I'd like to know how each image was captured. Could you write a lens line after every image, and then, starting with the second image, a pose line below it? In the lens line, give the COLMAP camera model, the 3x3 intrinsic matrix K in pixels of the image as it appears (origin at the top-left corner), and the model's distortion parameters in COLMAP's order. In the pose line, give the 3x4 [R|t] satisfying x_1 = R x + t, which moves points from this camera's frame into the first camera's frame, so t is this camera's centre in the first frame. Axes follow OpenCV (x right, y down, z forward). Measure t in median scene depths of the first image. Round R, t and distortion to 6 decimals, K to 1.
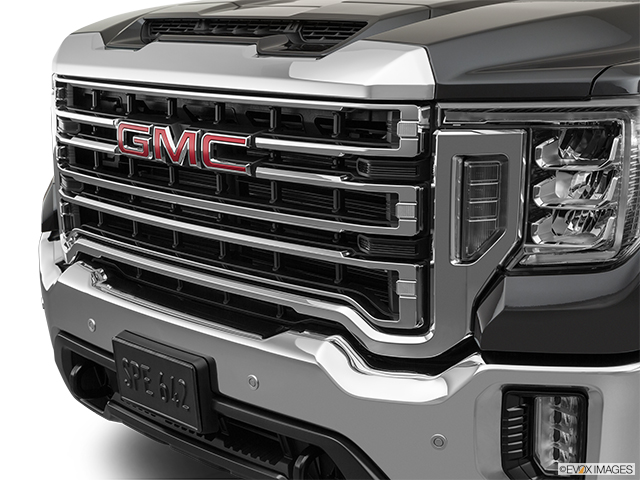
lens RADIAL K [[1172.4, 0, 320.0], [0, 1172.4, 240.0], [0, 0, 1]] dist [0.016454, 0.134443]
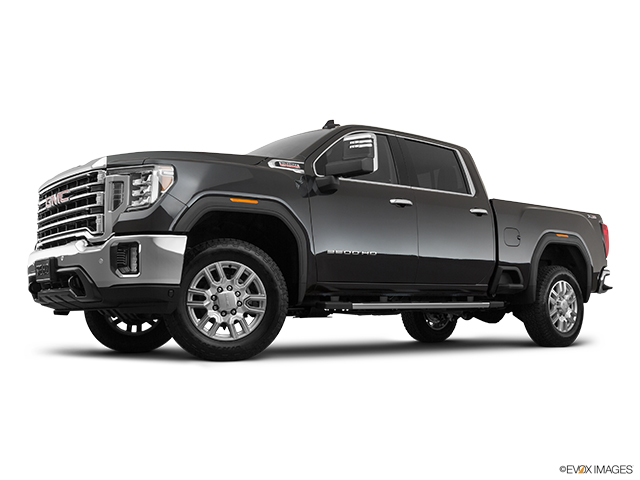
lens RADIAL K [[727.4, 0, 320.0], [0, 727.4, 240.0], [0, 0, 1]] dist [-0.018212, -0.008561]
pose [[0.997834, -0.006334, -0.065470, 0.871179], [-0.014189, 0.951189, -0.308284, 0.750798], [0.064227, 0.308545, 0.949039, -0.997535]]
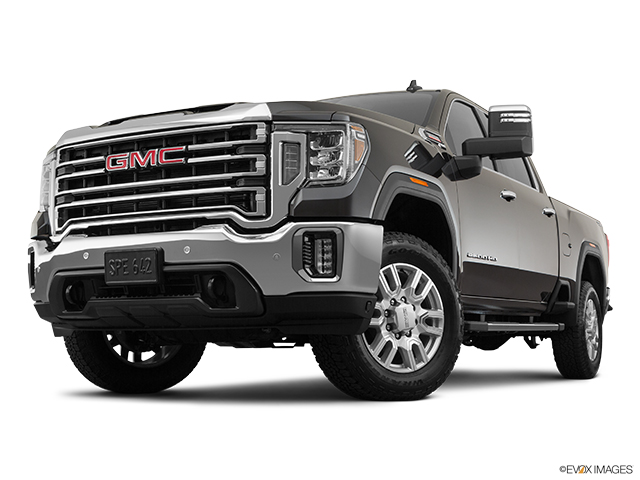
lens RADIAL K [[965.5, 0, 320.0], [0, 965.5, 240.0], [0, 0, 1]] dist [-0.017622, -0.016760]
pose [[0.949739, 0.038548, 0.310659, -0.413380], [0.060014, 0.951560, -0.301548, 0.716579], [-0.307235, 0.305036, 0.901421, -0.773585]]
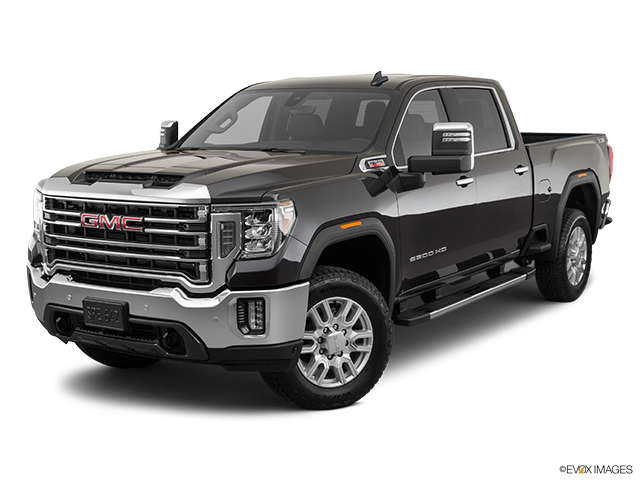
lens RADIAL K [[1067.8, 0, 320.0], [0, 1067.8, 240.0], [0, 0, 1]] dist [0.037132, 0.053169]
pose [[0.972806, -0.028646, 0.229844, -0.246739], [0.045567, 0.996599, -0.068654, 0.164925], [-0.227096, 0.077261, 0.970803, -1.616642]]
